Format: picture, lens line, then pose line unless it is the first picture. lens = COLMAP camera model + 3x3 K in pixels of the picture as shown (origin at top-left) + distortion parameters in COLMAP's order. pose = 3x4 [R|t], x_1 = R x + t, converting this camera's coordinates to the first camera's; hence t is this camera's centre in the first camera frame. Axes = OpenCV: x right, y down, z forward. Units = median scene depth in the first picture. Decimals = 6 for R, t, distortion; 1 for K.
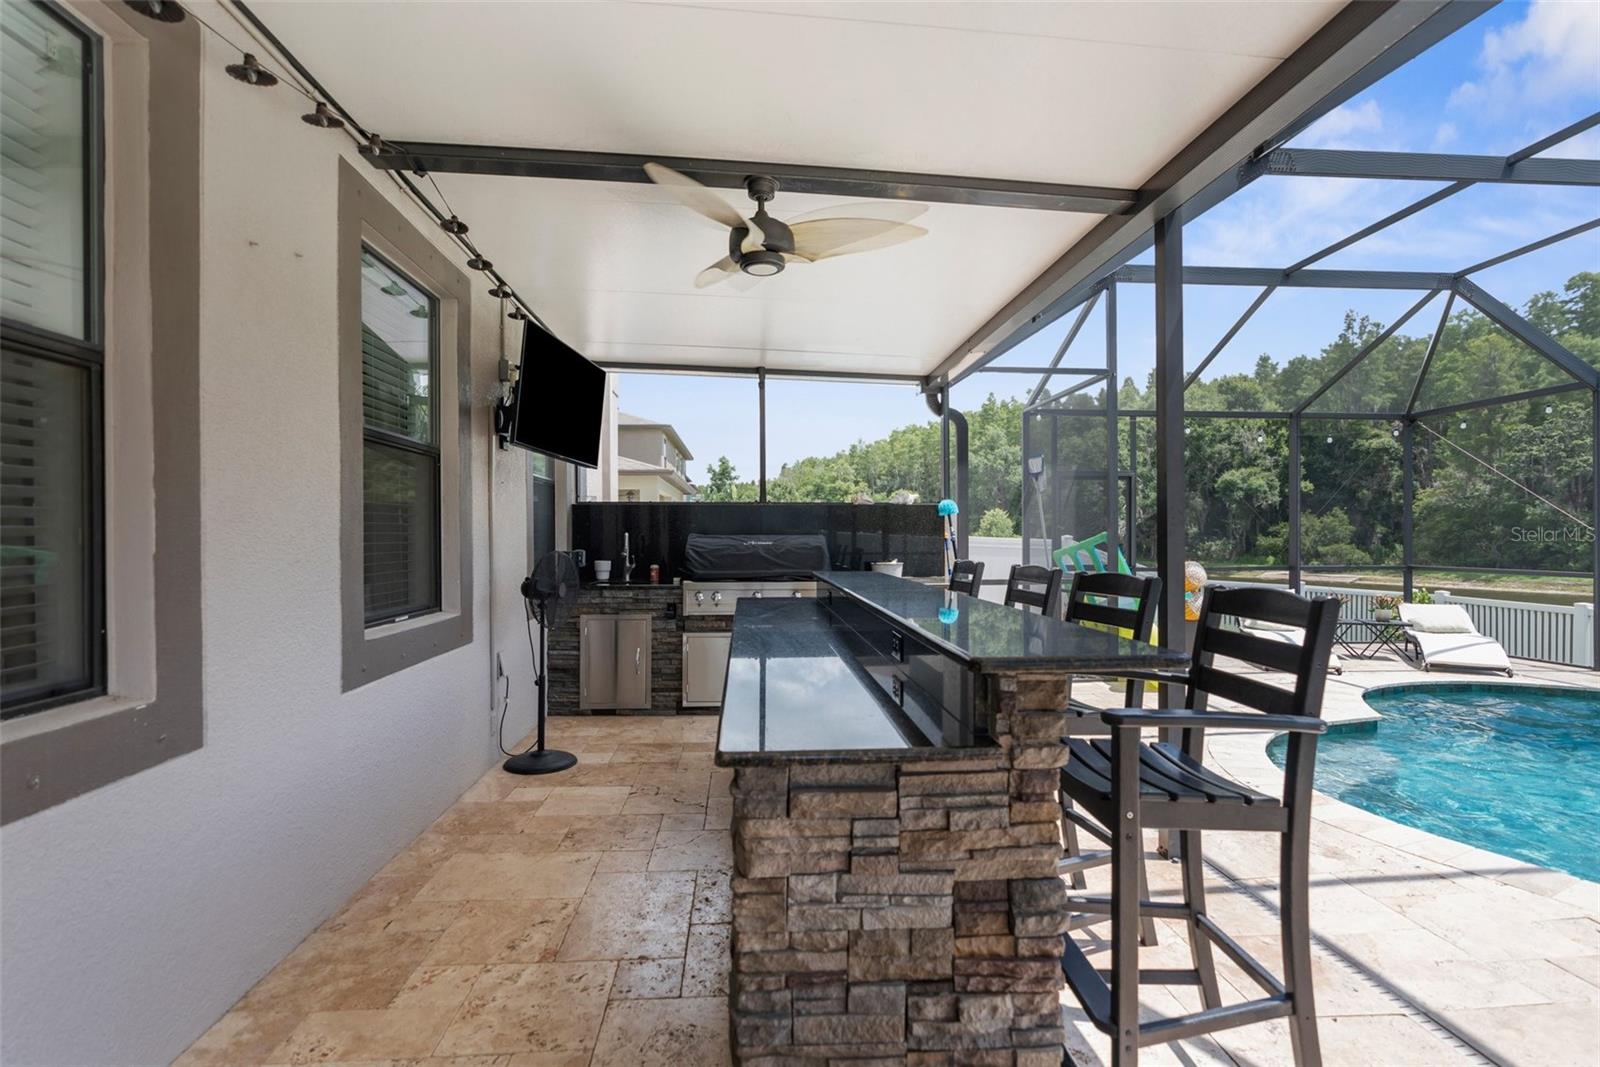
lens RADIAL K [[743.6, 0, 787.1], [0, 743.6, 527.2], [0, 0, 1]] dist [-0.014494, 0.005275]
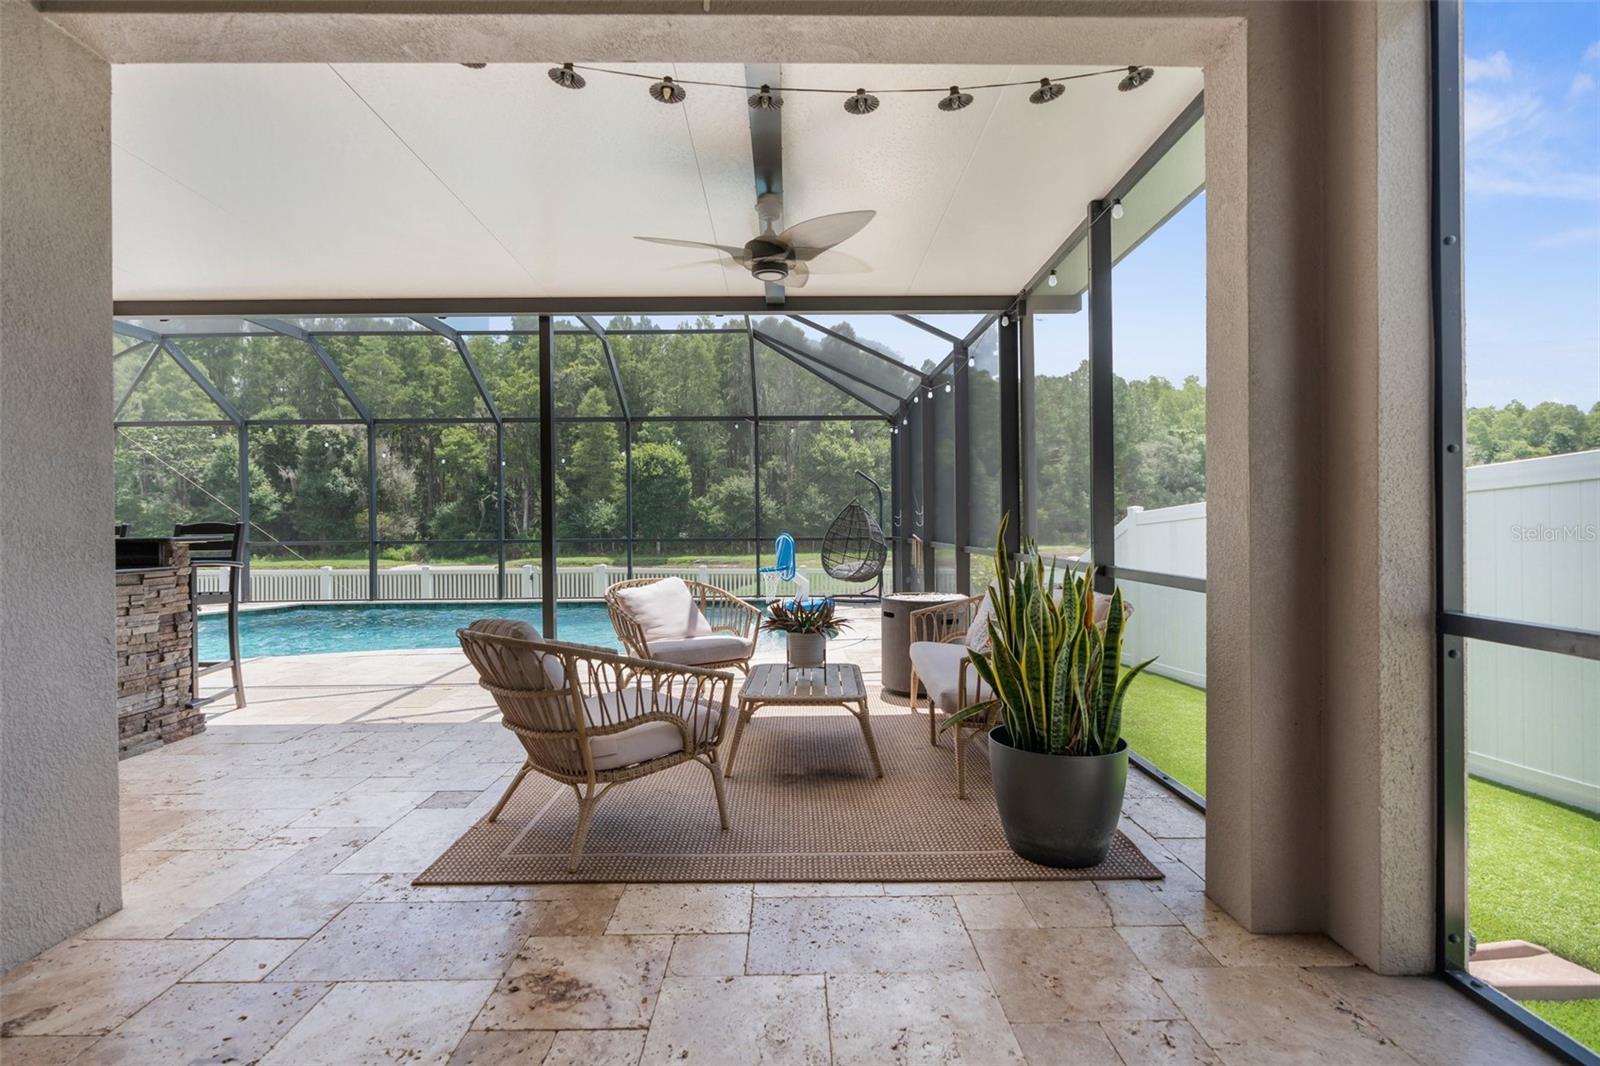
lens RADIAL K [[743.6, 0, 795.3], [0, 743.6, 524.4], [0, 0, 1]] dist [-0.014494, 0.005275]
pose [[0.051749, -0.000369, 0.998660, -0.032687], [-0.003639, 0.999993, 0.000558, 0.001367], [-0.998653, -0.003663, 0.051747, -0.021238]]
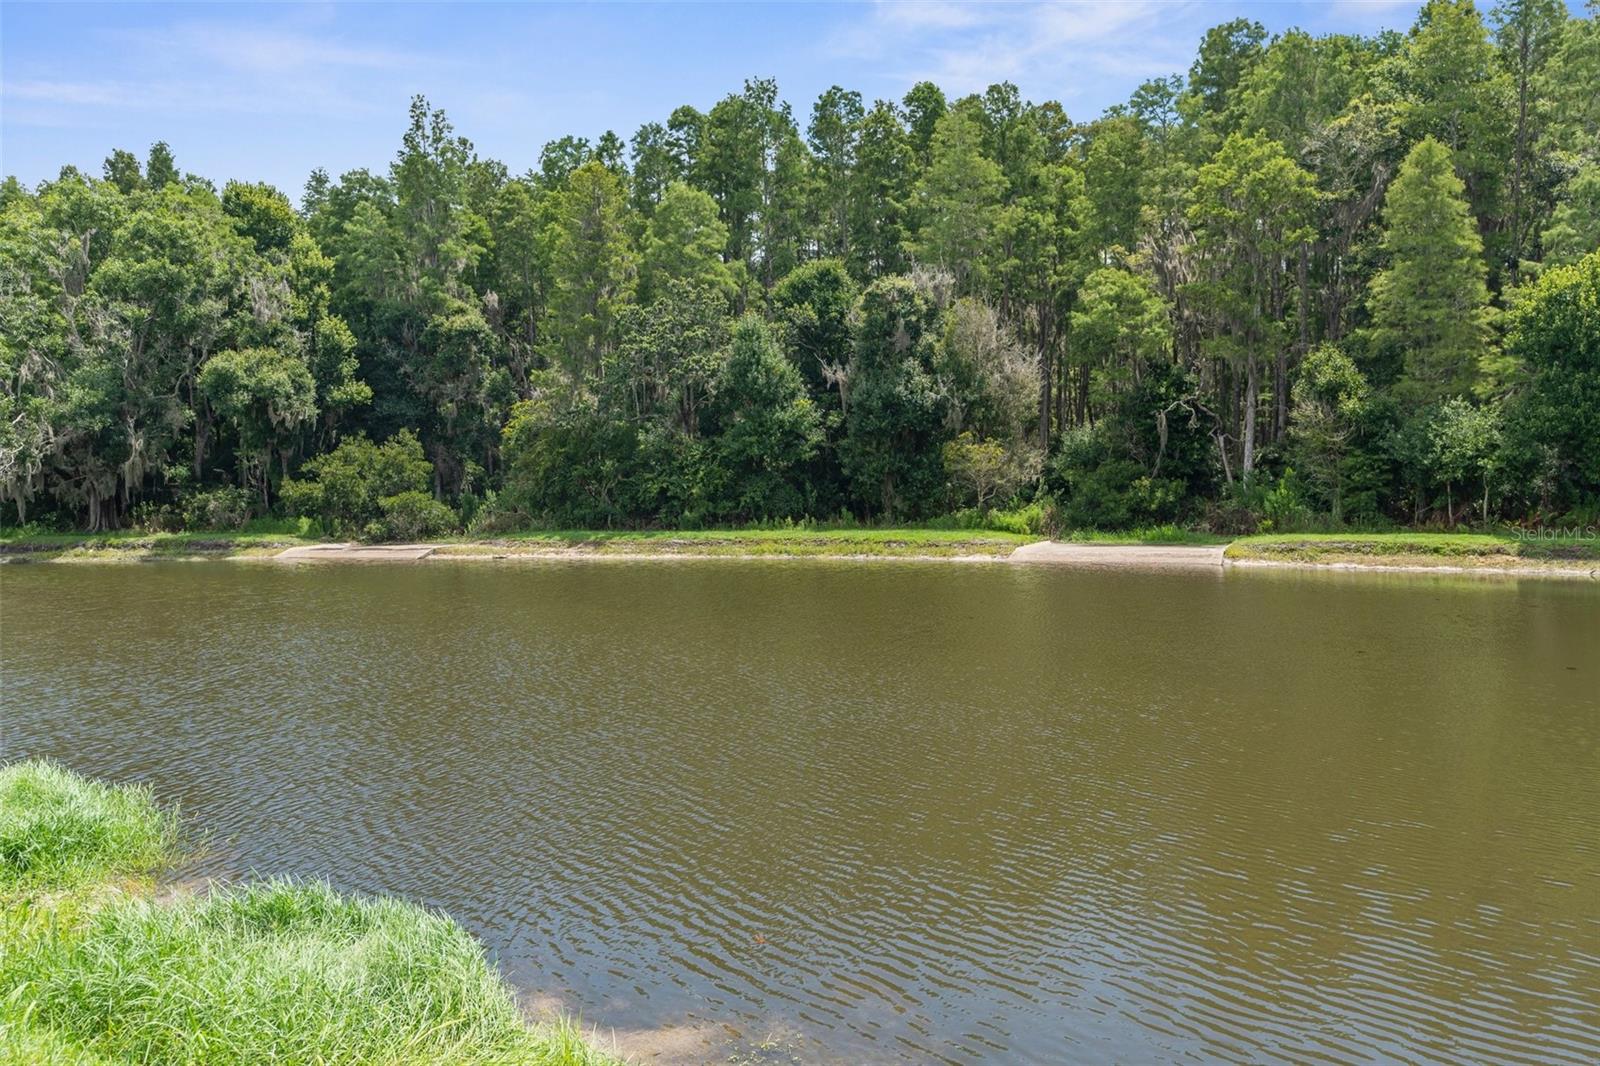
lens RADIAL K [[1237.1, 0, 803.6], [0, 1237.1, 540.8], [0, 0, 1]] dist [-0.004060, 0.013486]
pose [[0.609365, -0.047270, 0.791480, 0.160161], [0.004945, 0.998428, 0.055822, 0.009566], [-0.792875, -0.030102, 0.608641, 0.153778]]
